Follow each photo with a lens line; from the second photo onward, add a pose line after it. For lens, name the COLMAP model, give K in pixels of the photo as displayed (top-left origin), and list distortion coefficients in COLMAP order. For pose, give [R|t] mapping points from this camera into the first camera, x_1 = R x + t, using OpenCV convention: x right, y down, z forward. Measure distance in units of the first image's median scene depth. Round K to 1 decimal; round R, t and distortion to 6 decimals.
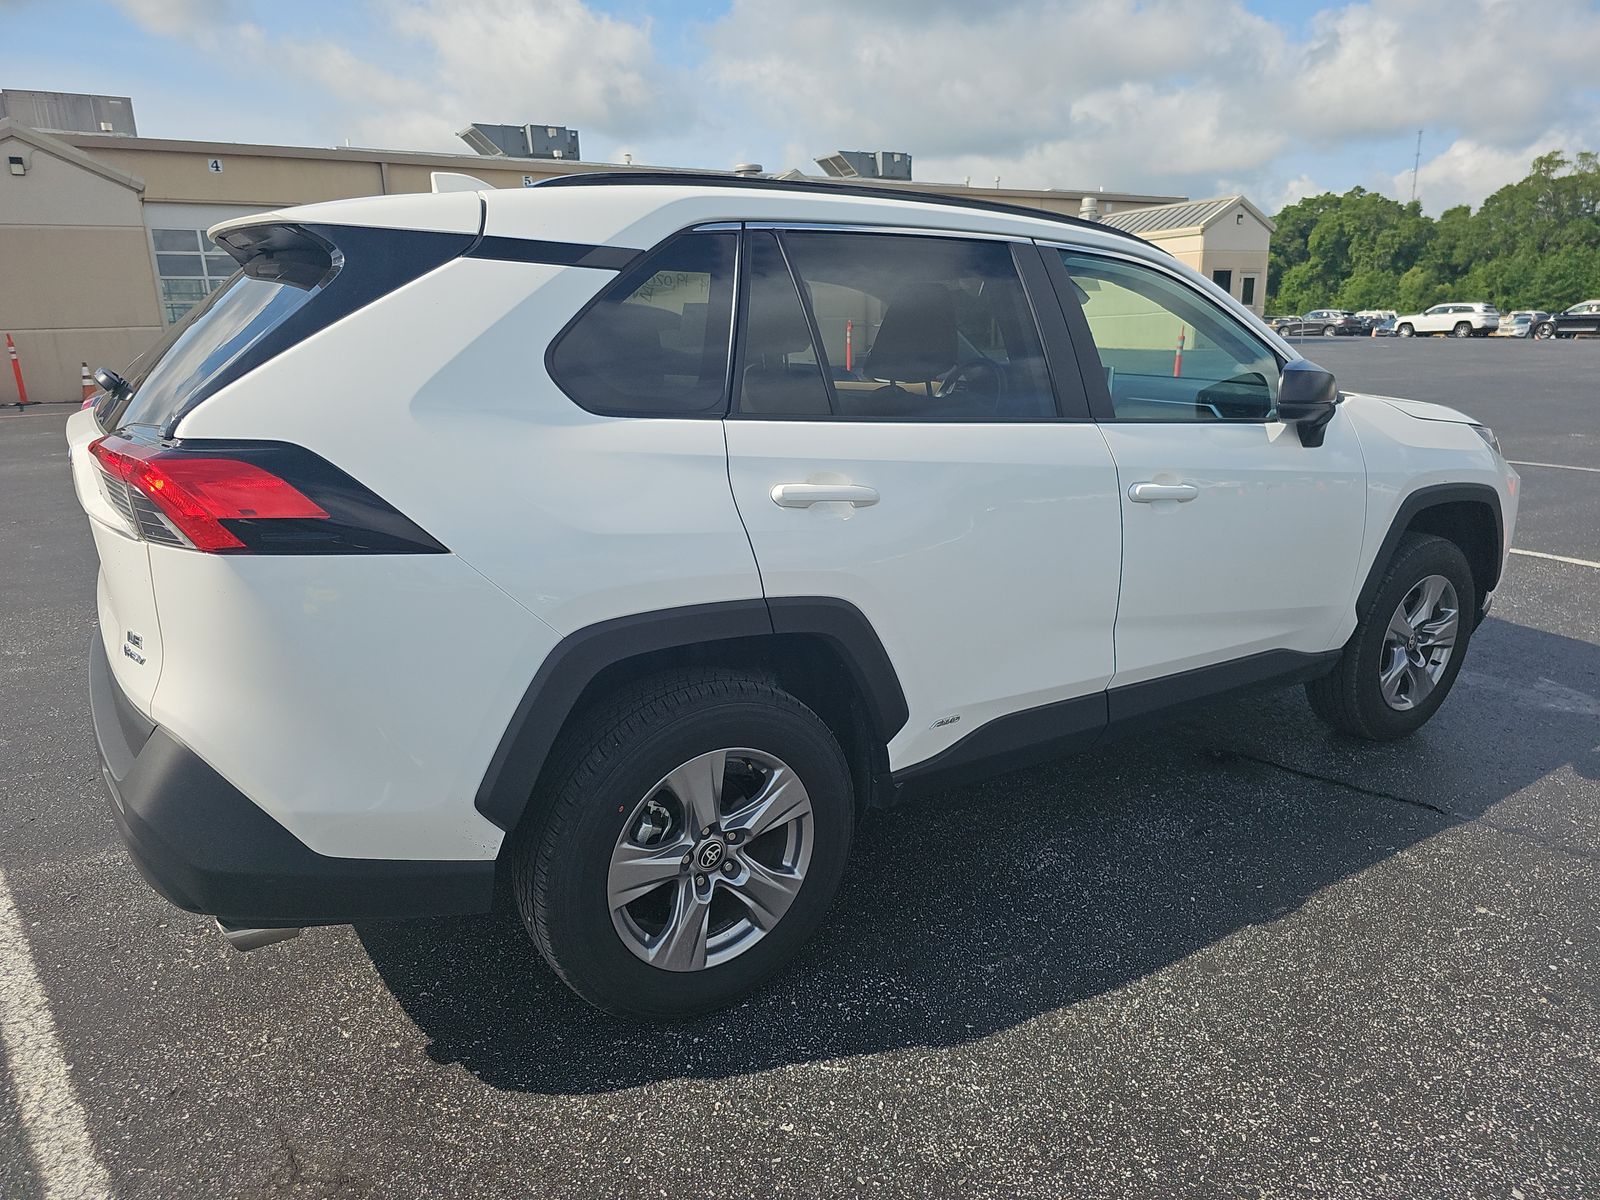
lens RADIAL K [[1066.9, 0, 792.0], [0, 1066.9, 597.9], [0, 0, 1]] dist [0.035669, -0.028060]
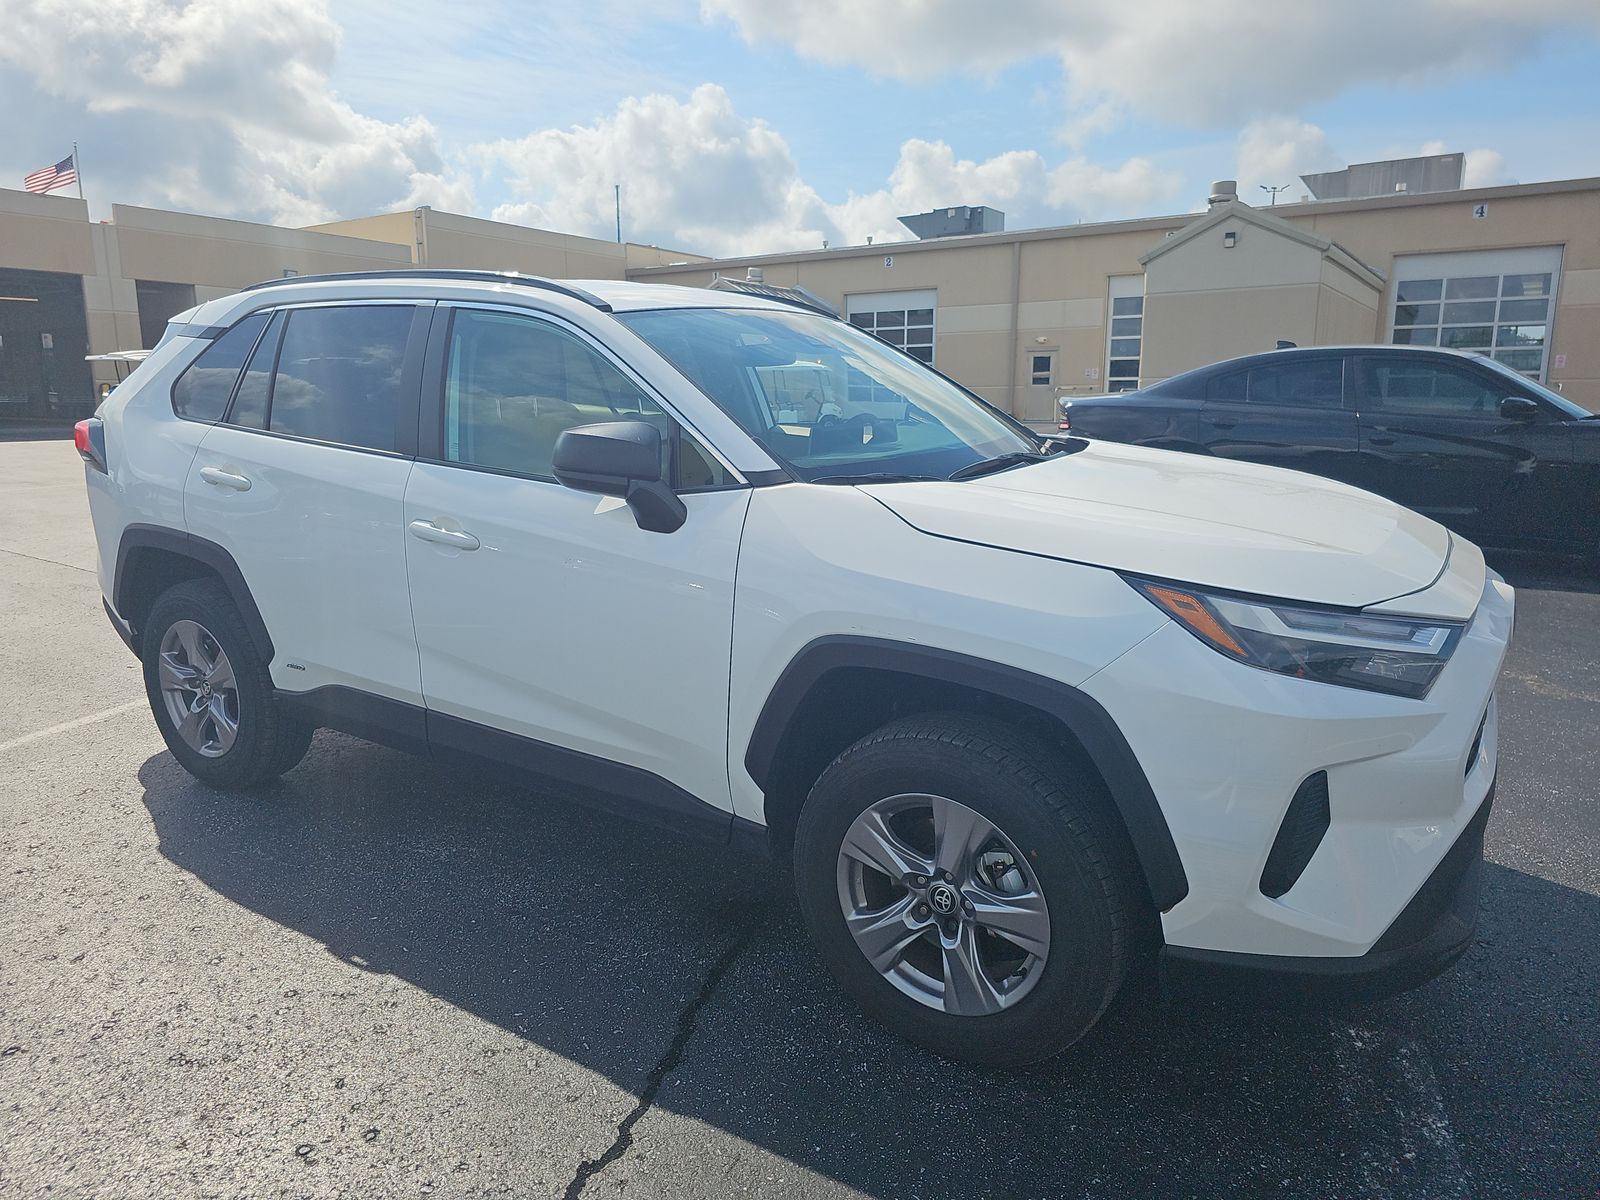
lens RADIAL K [[1066.9, 0, 792.0], [0, 1066.9, 597.9], [0, 0, 1]] dist [0.035669, -0.028060]
pose [[0.407542, 0.195694, -0.891972, 0.316971], [-0.233904, 0.966553, 0.105186, -0.050653], [0.882722, 0.165768, 0.439684, 0.189231]]
